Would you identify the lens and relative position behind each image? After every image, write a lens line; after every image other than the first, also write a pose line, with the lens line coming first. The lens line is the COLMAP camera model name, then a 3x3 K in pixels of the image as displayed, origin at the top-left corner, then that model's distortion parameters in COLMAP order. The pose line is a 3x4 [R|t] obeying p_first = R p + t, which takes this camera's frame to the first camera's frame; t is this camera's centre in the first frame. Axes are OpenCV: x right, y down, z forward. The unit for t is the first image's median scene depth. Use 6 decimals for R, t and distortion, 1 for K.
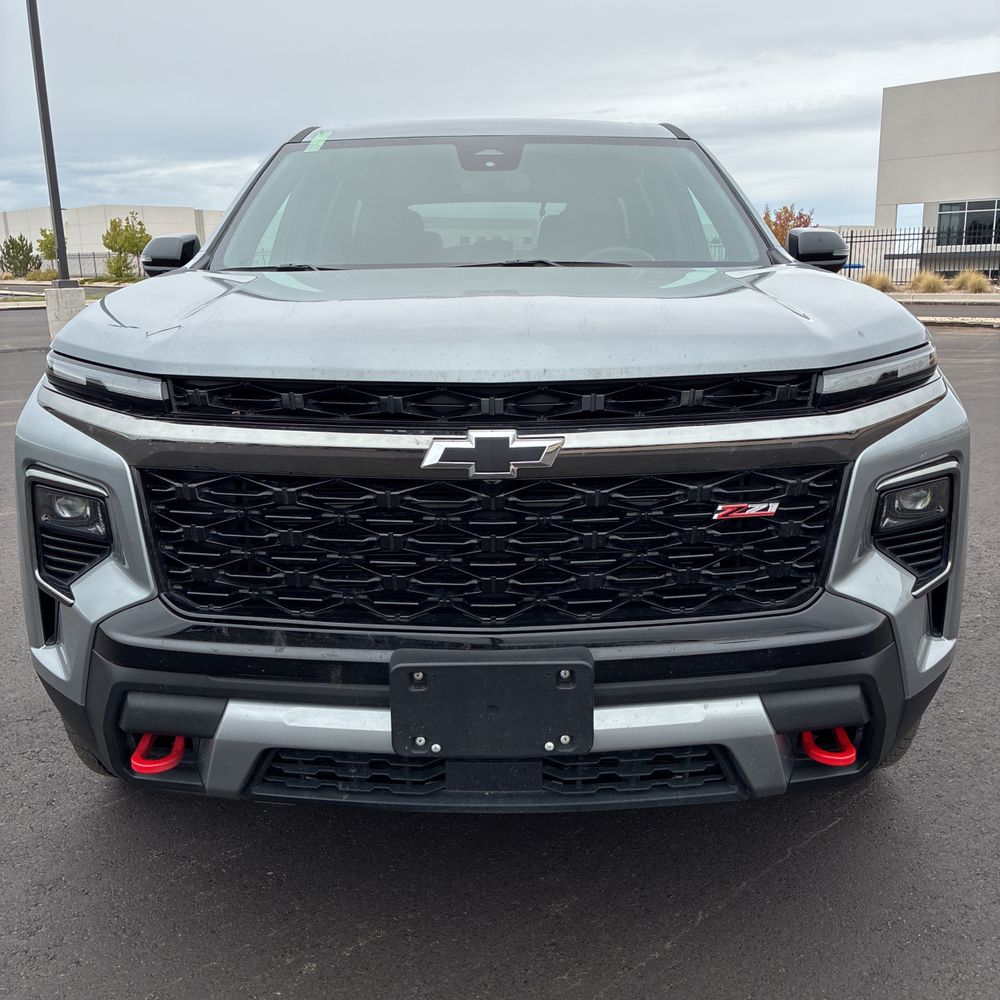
lens RADIAL K [[1009.8, 0, 505.1], [0, 1009.8, 496.1], [0, 0, 1]] dist [0.028261, -0.015275]
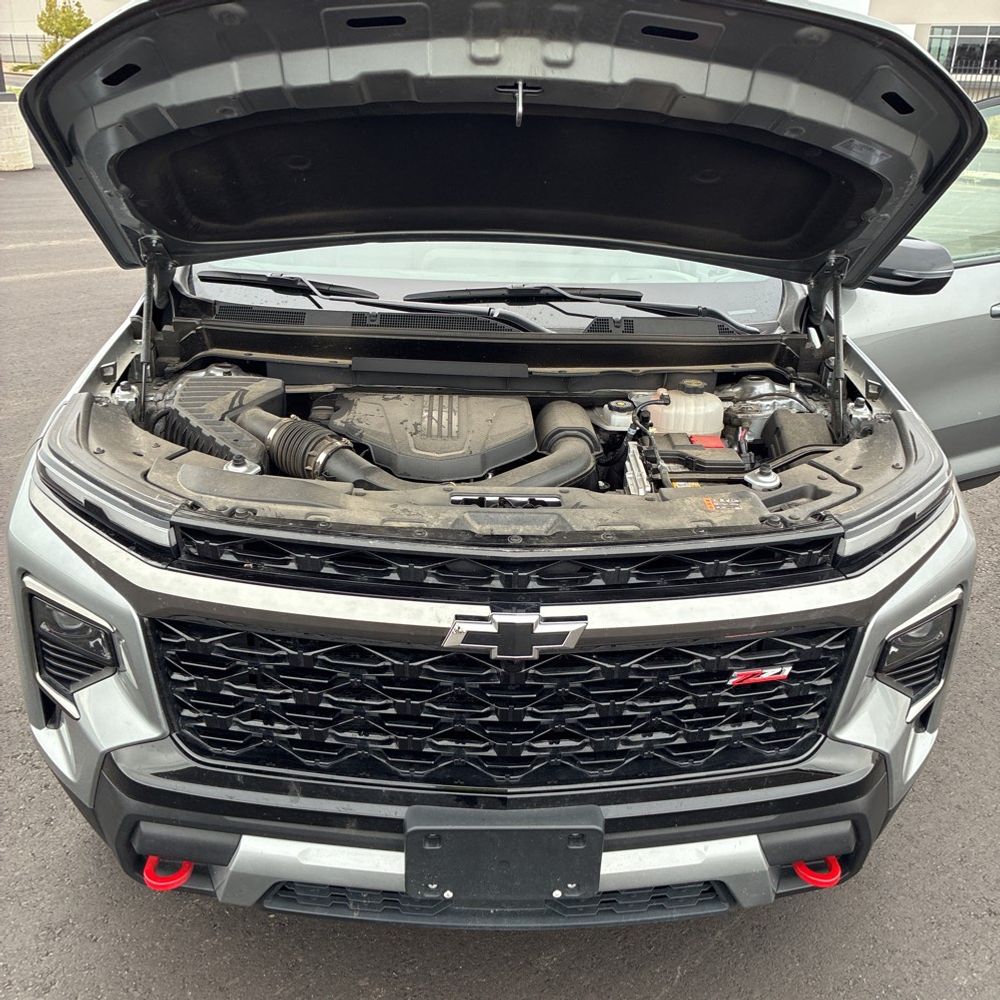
lens RADIAL K [[1013.4, 0, 514.7], [0, 1013.4, 474.8], [0, 0, 1]] dist [0.010513, 0.007551]
pose [[0.998118, 0.028025, 0.054544, -0.063352], [-0.037171, 0.983928, 0.174654, -0.328783], [-0.048773, -0.176353, 0.983118, 0.045916]]
